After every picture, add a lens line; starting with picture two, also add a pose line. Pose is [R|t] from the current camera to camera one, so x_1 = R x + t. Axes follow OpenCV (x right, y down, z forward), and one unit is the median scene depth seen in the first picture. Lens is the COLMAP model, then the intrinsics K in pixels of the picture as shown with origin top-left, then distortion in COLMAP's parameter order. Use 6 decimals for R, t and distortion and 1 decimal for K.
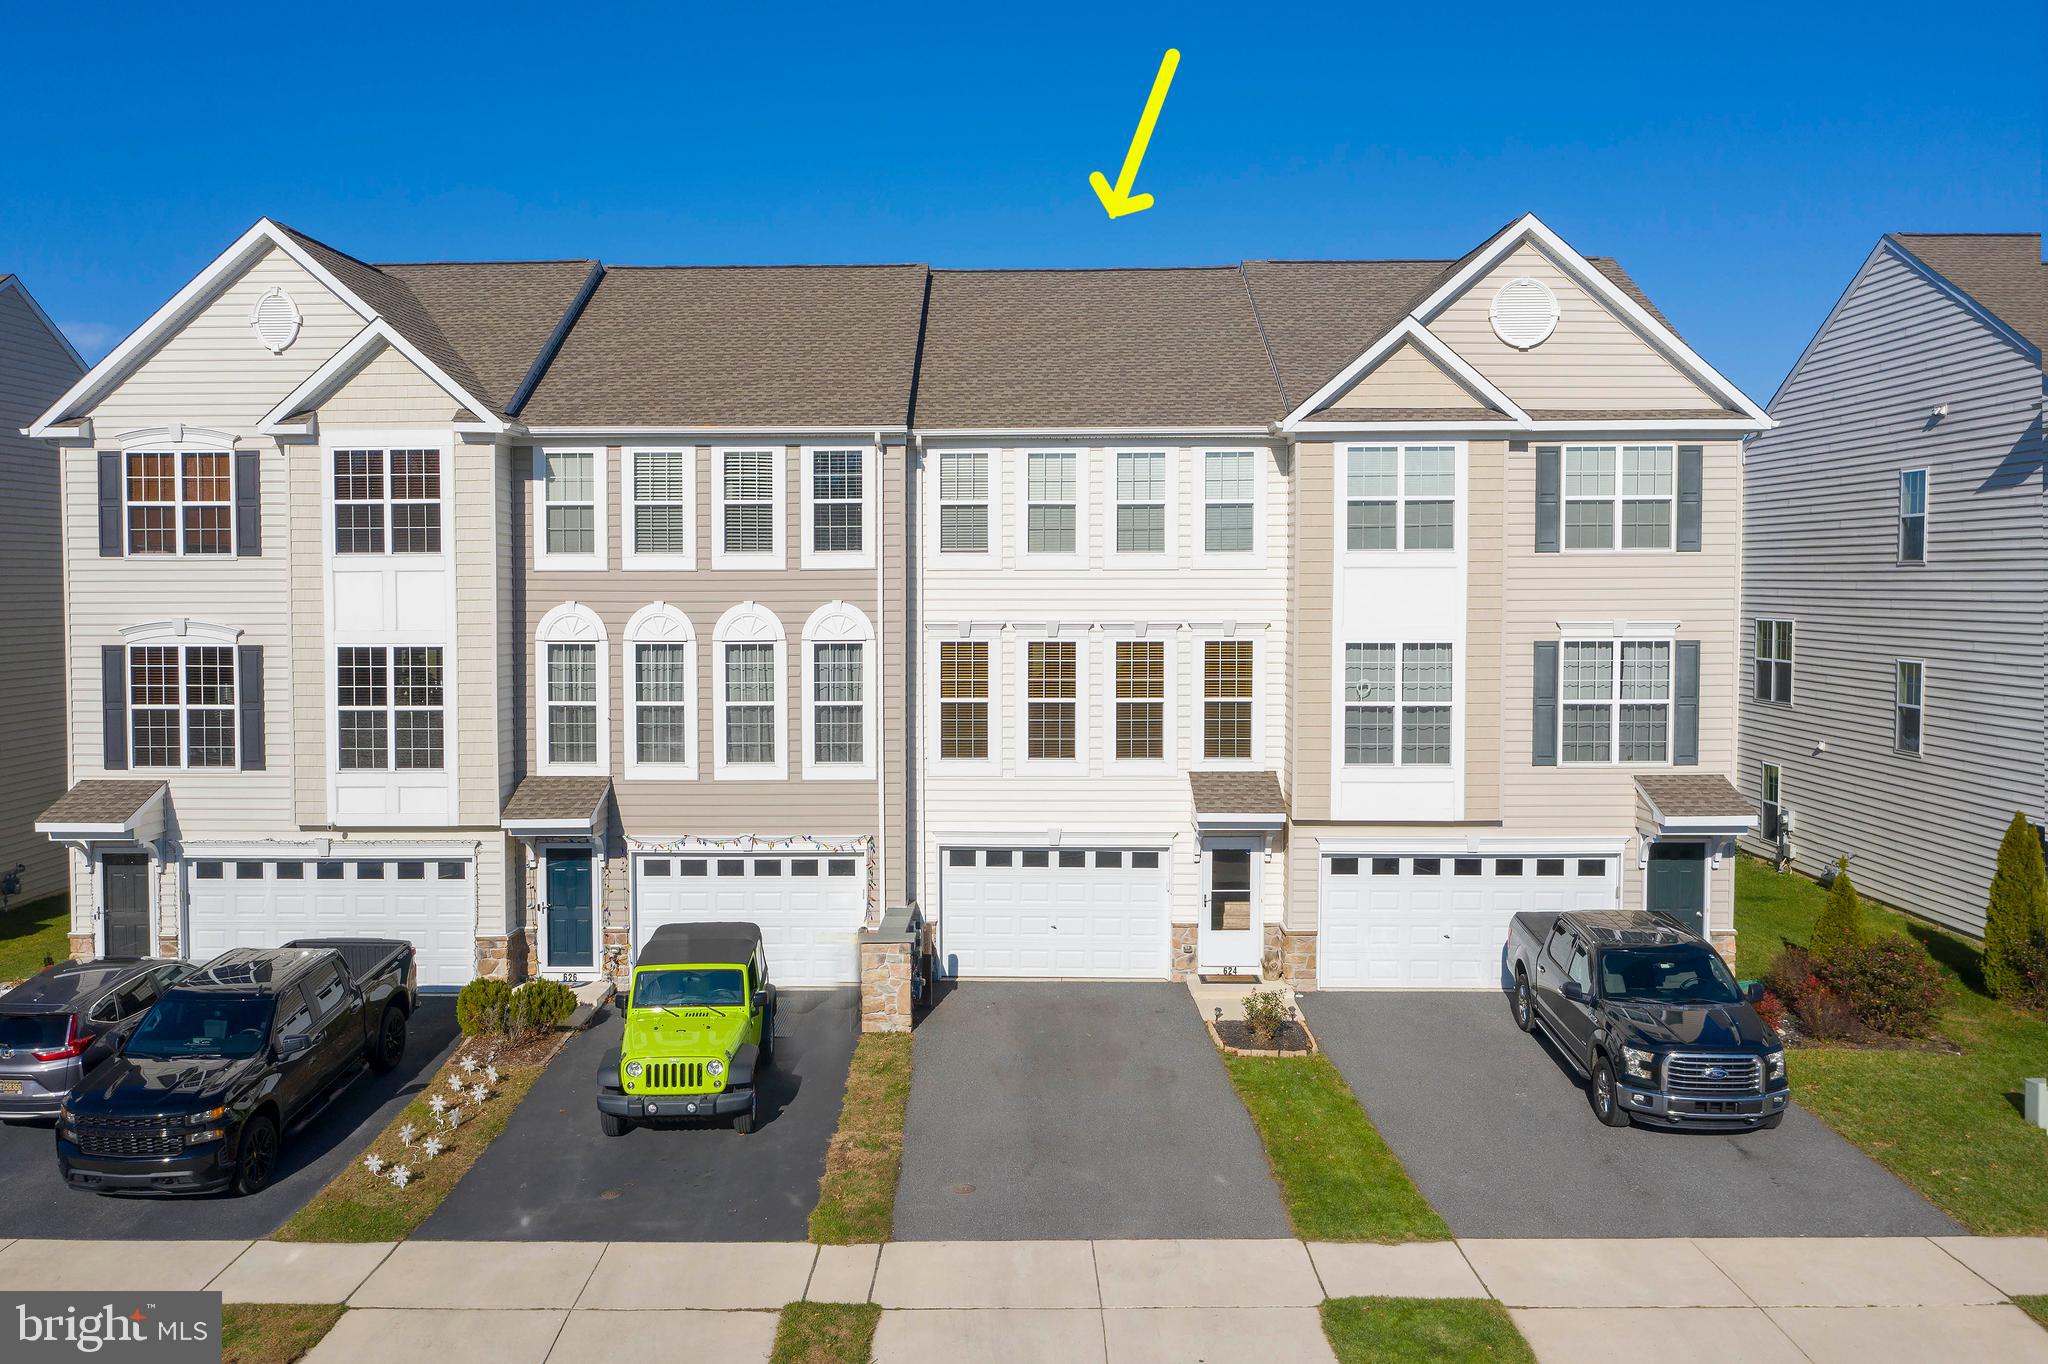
lens RADIAL K [[1714.9, 0, 1012.4], [0, 1714.9, 613.8], [0, 0, 1]] dist [-0.011422, 0.005611]
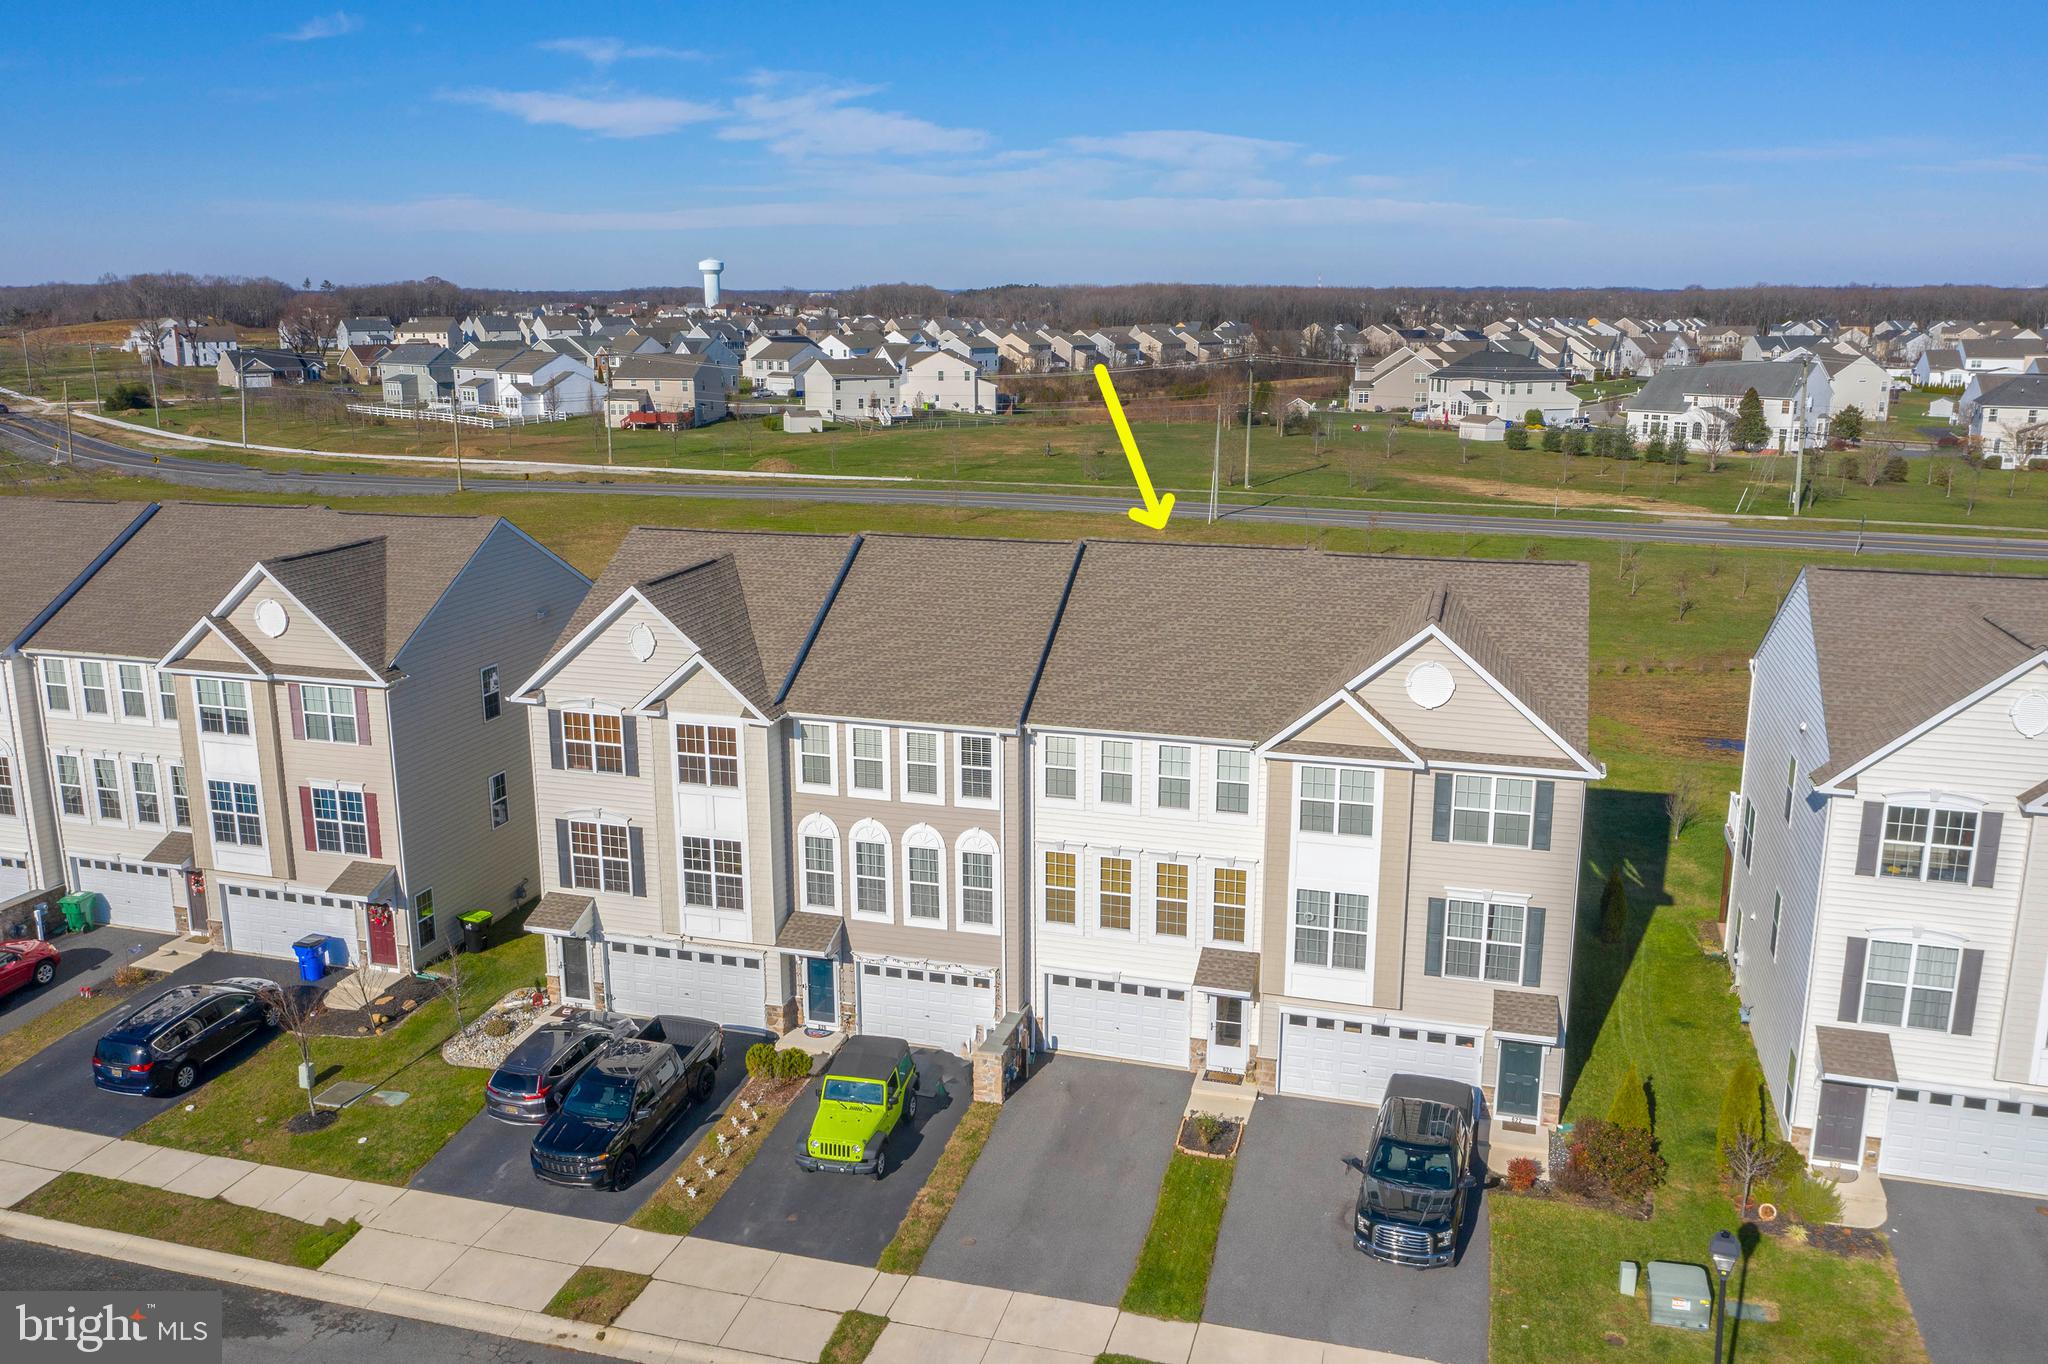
lens RADIAL K [[1705.1, 0, 1030.0], [0, 1705.1, 707.1], [0, 0, 1]] dist [-0.008088, 0.002422]
pose [[0.966088, 0.071271, -0.248182, 0.326183], [-0.016198, 0.975988, 0.217222, -0.457279], [0.257705, -0.205836, 0.944045, -0.439620]]
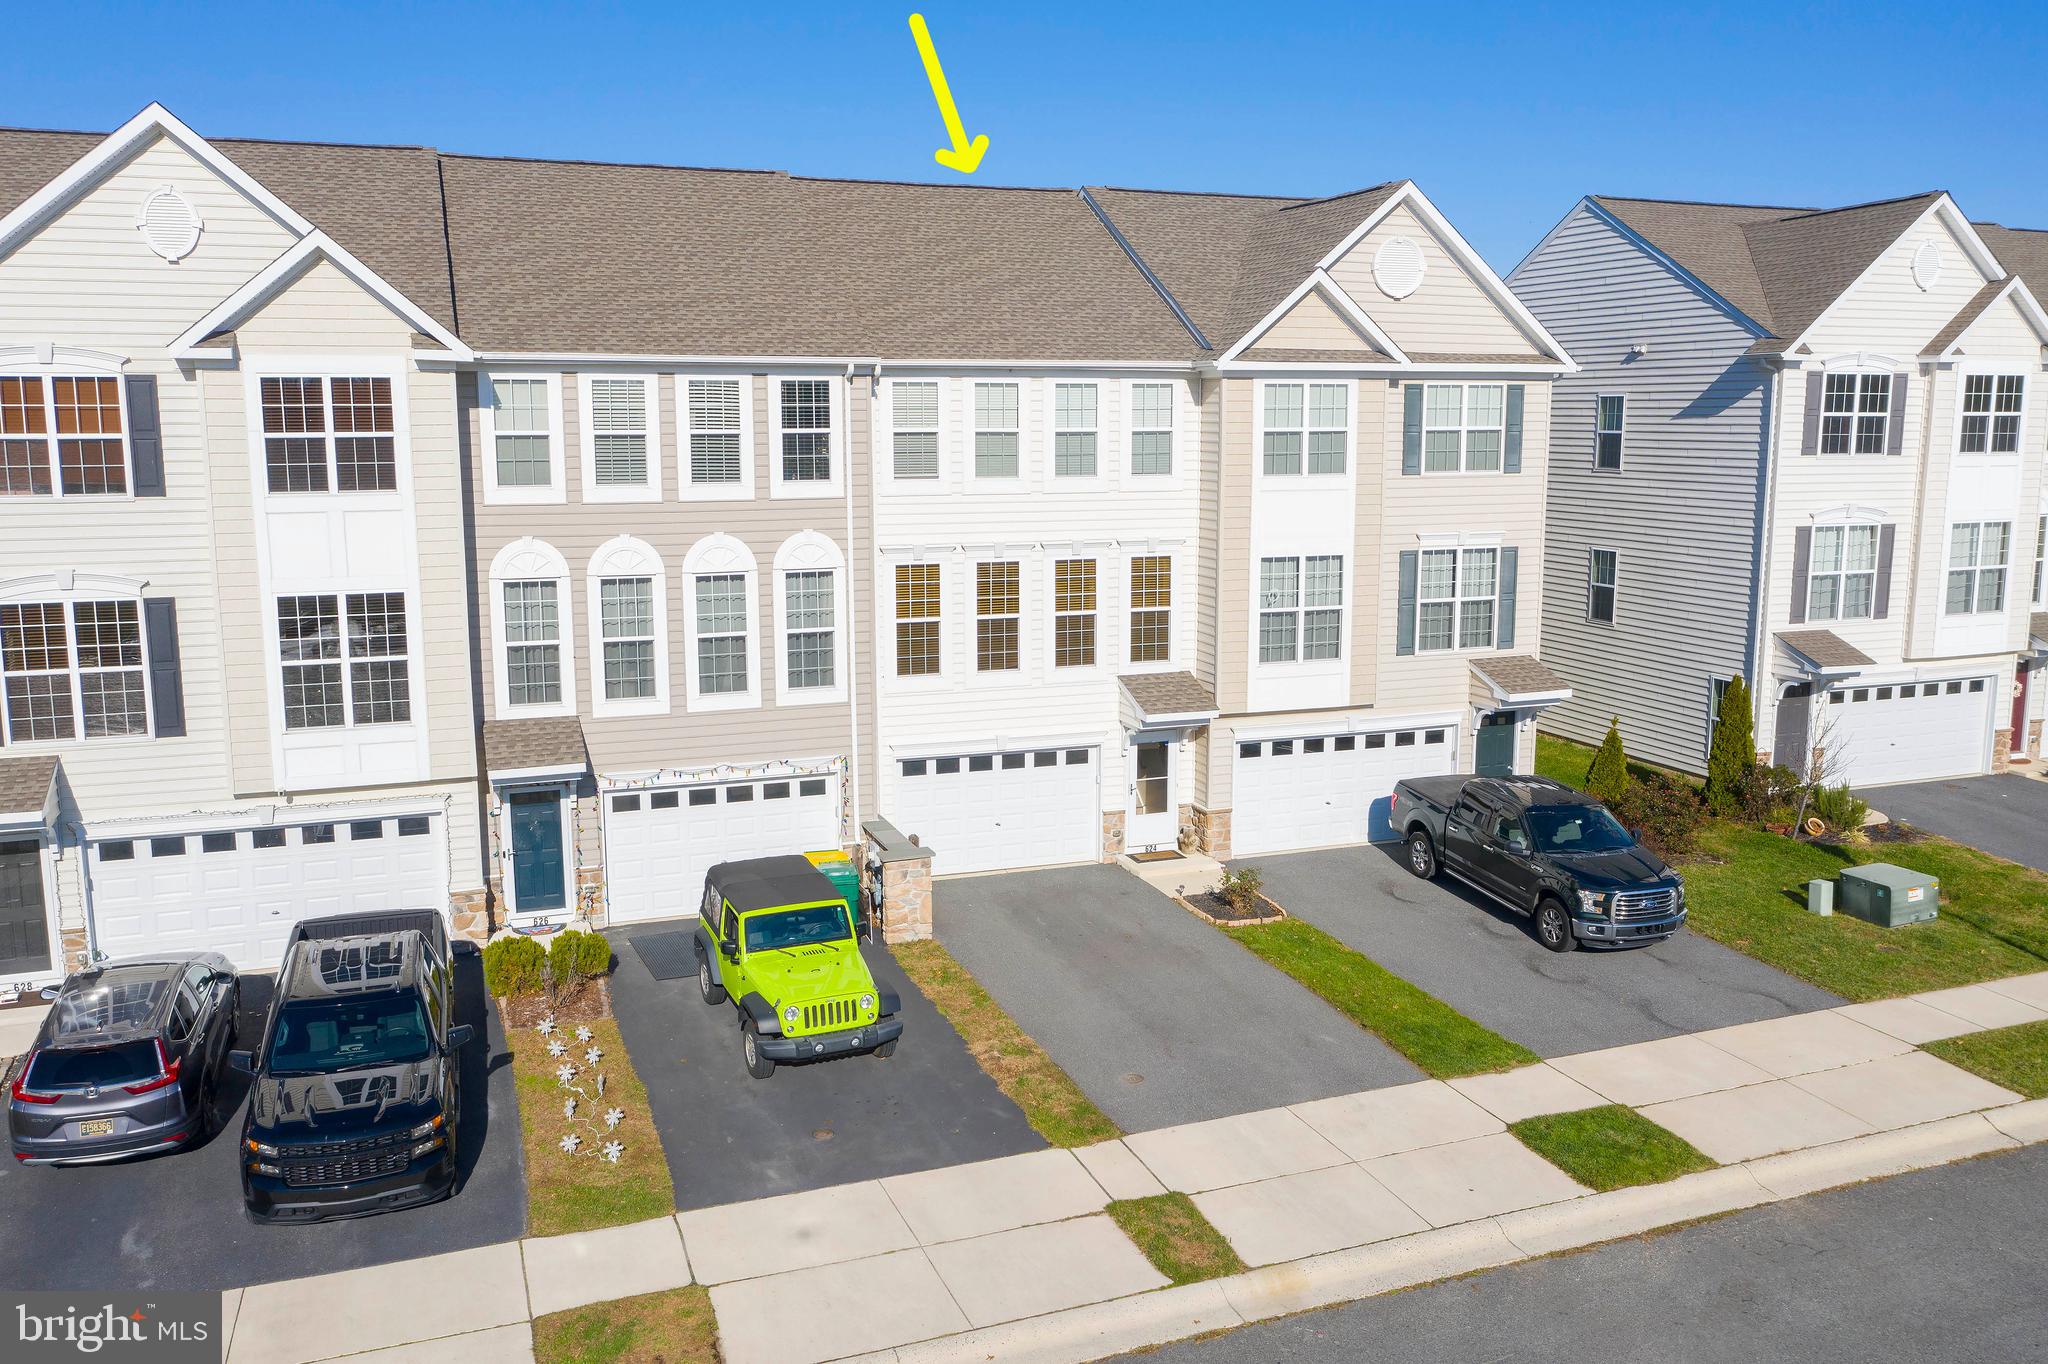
lens RADIAL K [[1669.9, 0, 1104.2], [0, 1669.9, 635.0], [0, 0, 1]] dist [-0.009832, 0.001135]
pose [[0.921975, -0.048177, 0.384242, -0.325901], [0.005407, 0.993736, 0.111624, -0.055518], [-0.387212, -0.100837, 0.916460, 0.021818]]
